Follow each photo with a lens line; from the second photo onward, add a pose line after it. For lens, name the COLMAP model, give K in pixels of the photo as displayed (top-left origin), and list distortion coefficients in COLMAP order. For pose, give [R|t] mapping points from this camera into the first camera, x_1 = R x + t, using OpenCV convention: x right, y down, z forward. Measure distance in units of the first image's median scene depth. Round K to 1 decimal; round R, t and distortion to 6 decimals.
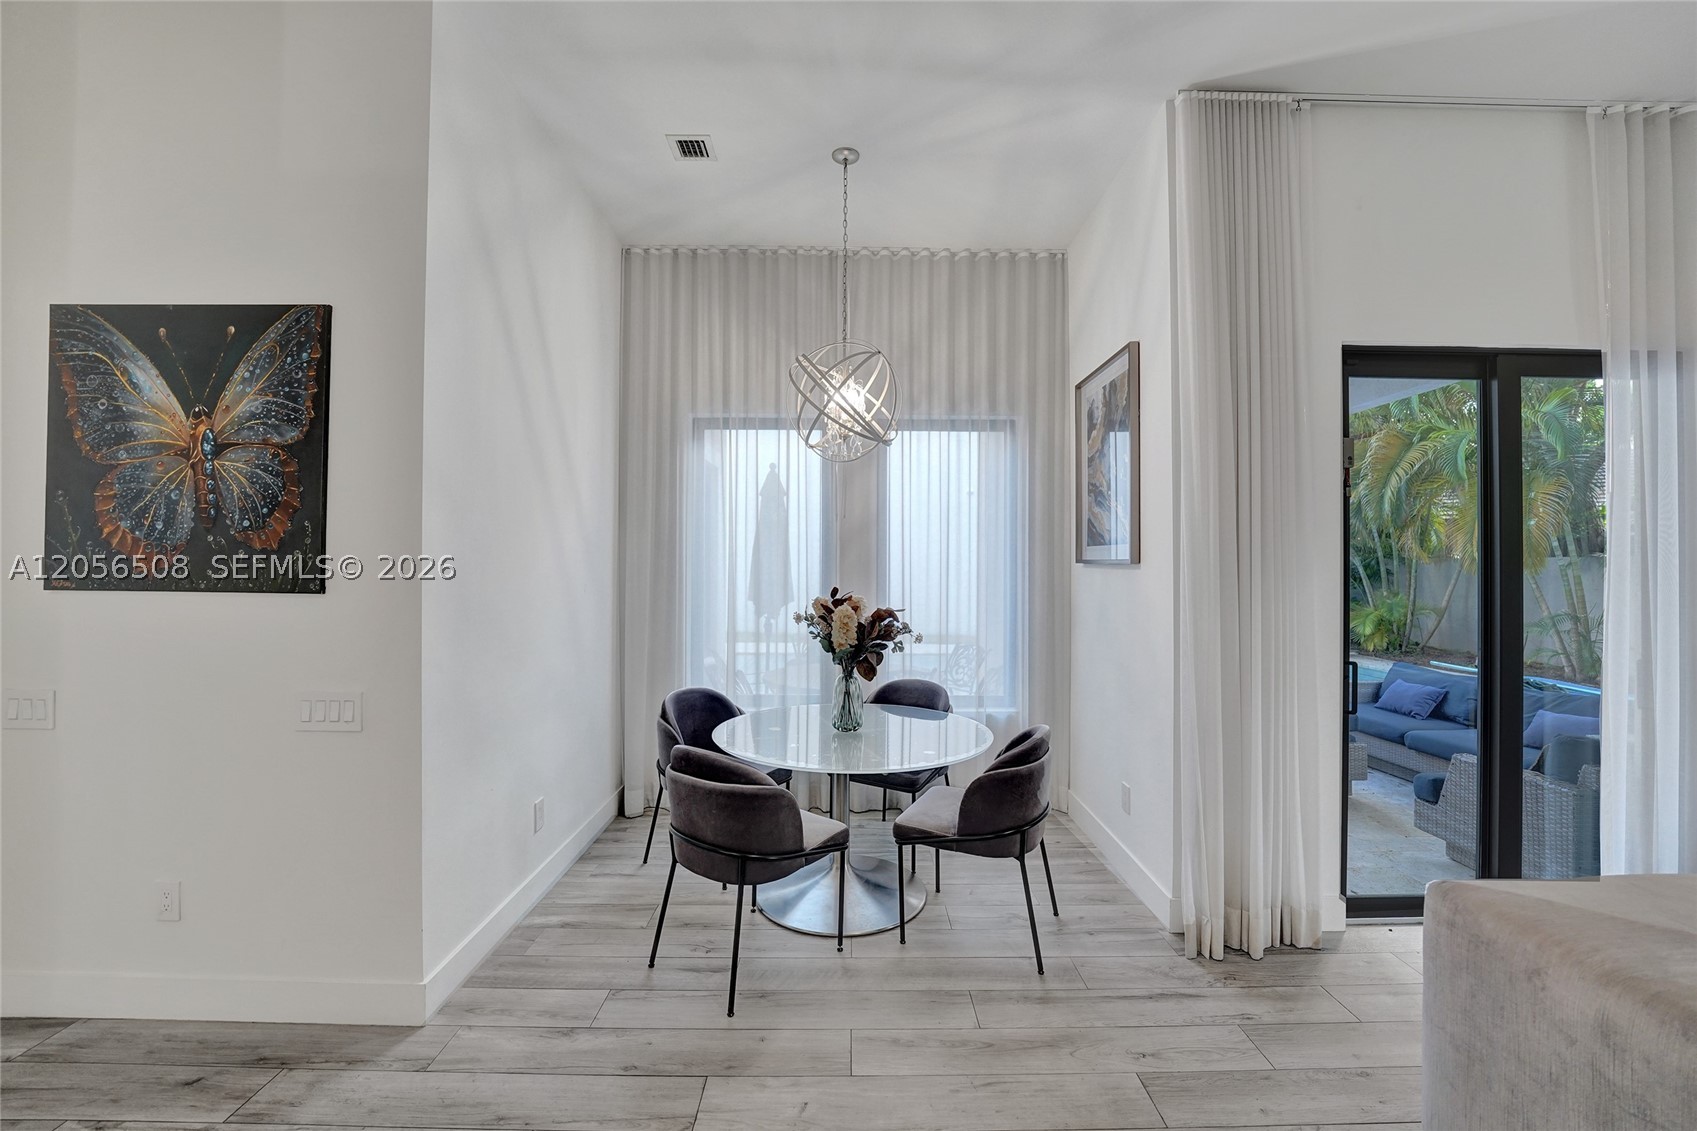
lens RADIAL K [[694.7, 0, 853.5], [0, 694.7, 562.6], [0, 0, 1]] dist [-0.015452, -0.000717]
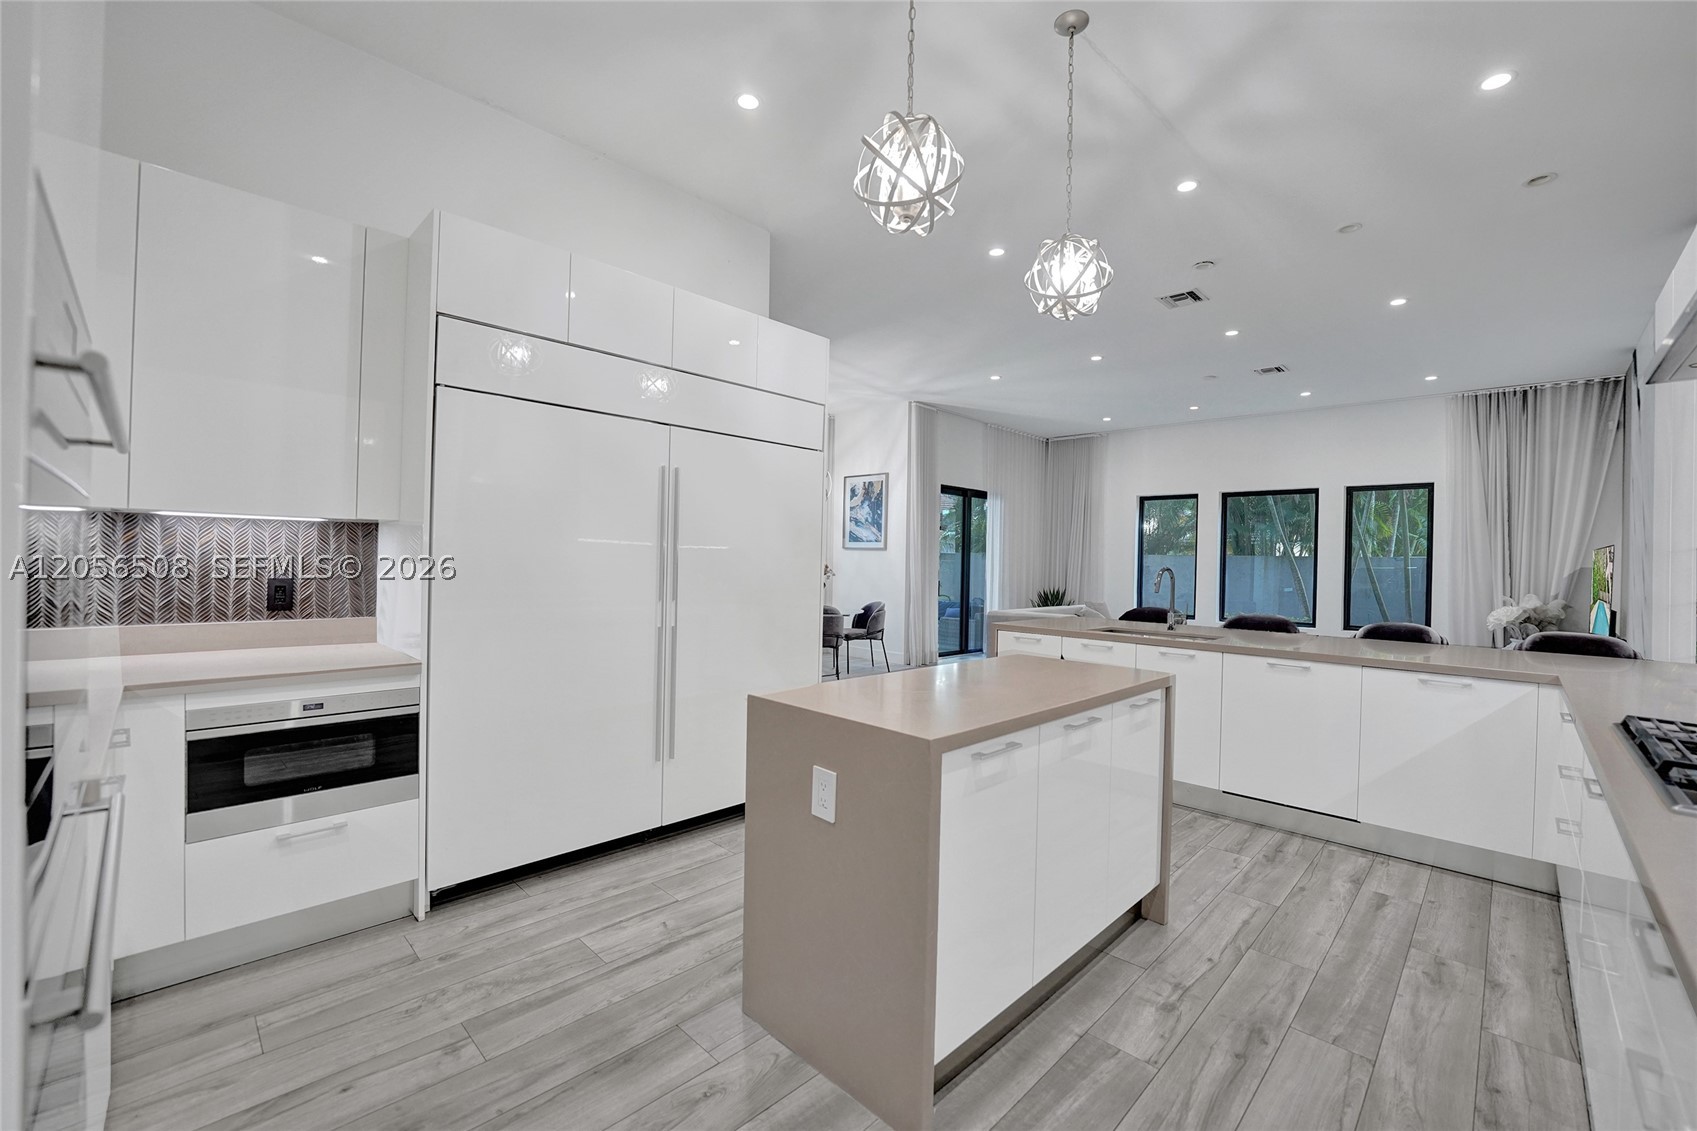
lens RADIAL K [[694.7, 0, 848.5], [0, 694.7, 563.0], [0, 0, 1]] dist [-0.015452, -0.000717]
pose [[0.704969, 0.010273, 0.709164, -2.062082], [-0.022358, 0.999720, 0.007744, 0.047375], [-0.708886, -0.021315, 0.705001, -1.094199]]
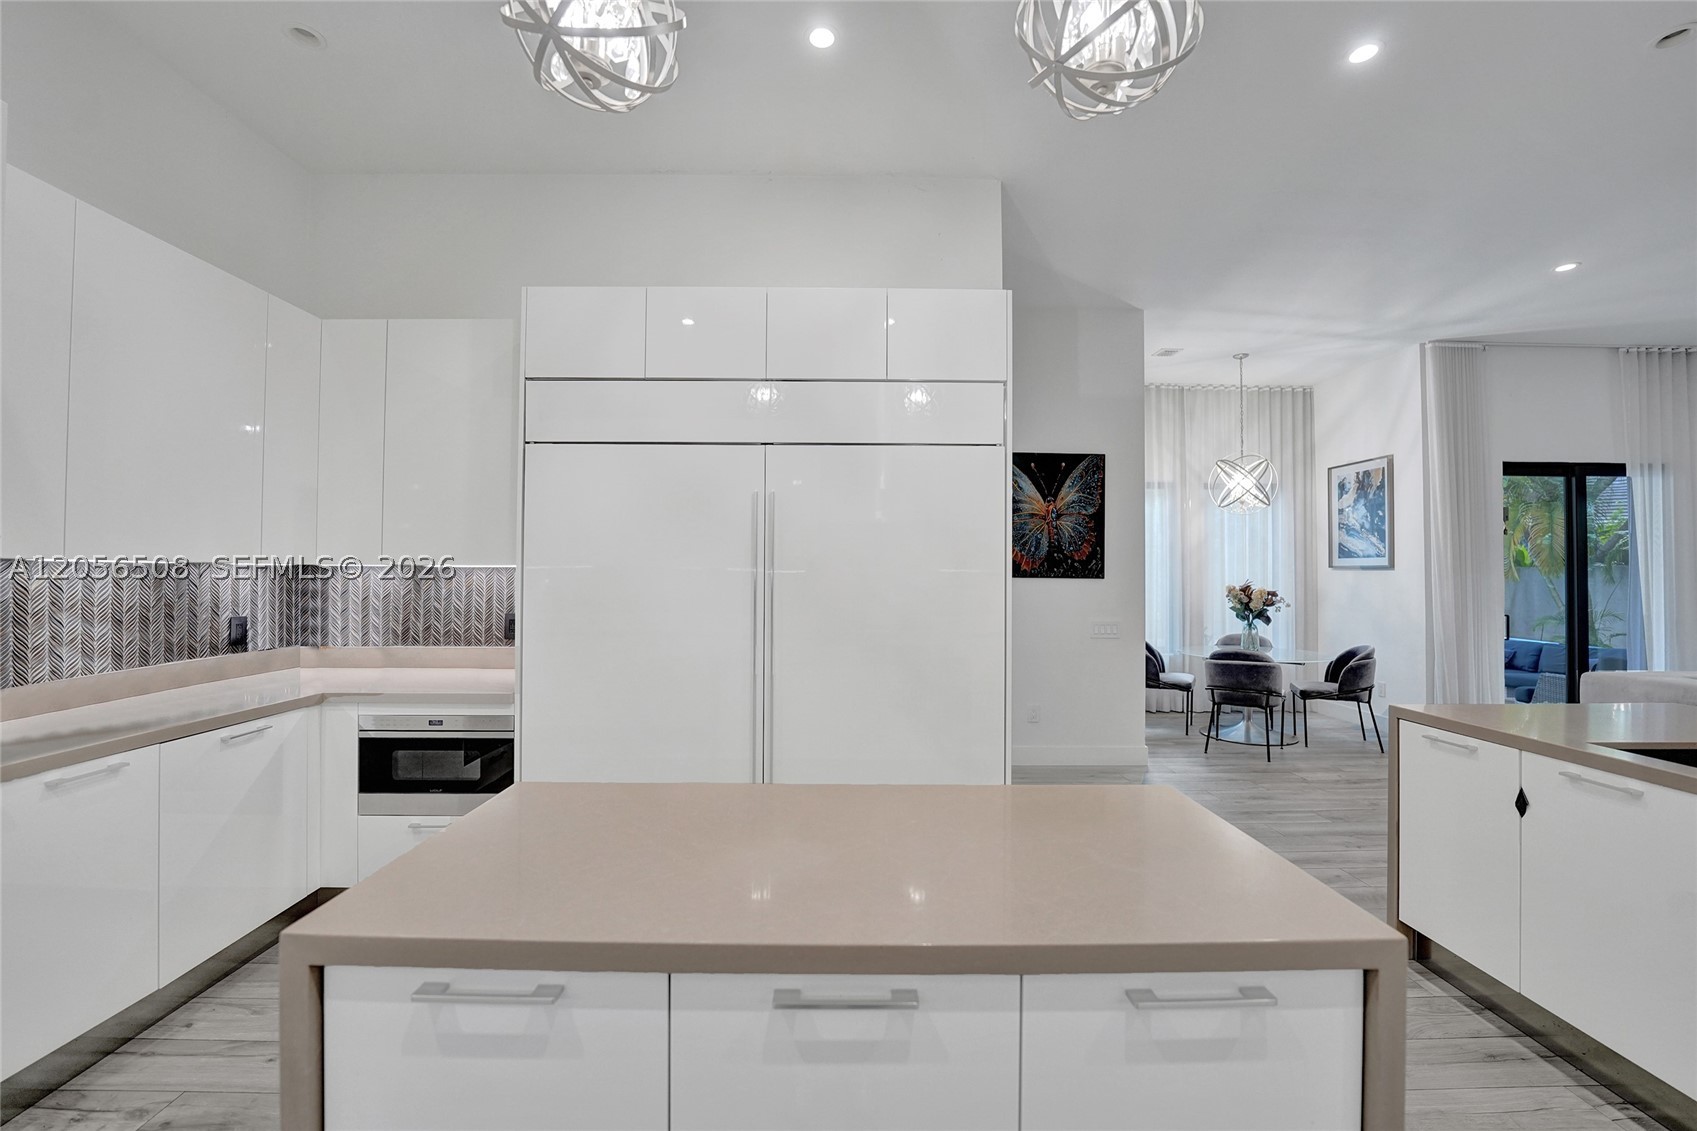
lens RADIAL K [[694.7, 0, 844.4], [0, 694.7, 564.0], [0, 0, 1]] dist [-0.015452, -0.000717]
pose [[0.999915, 0.000867, 0.013039, -1.363804], [-0.000687, 0.999905, -0.013742, 0.023224], [-0.013049, 0.013732, 0.999821, -1.078936]]
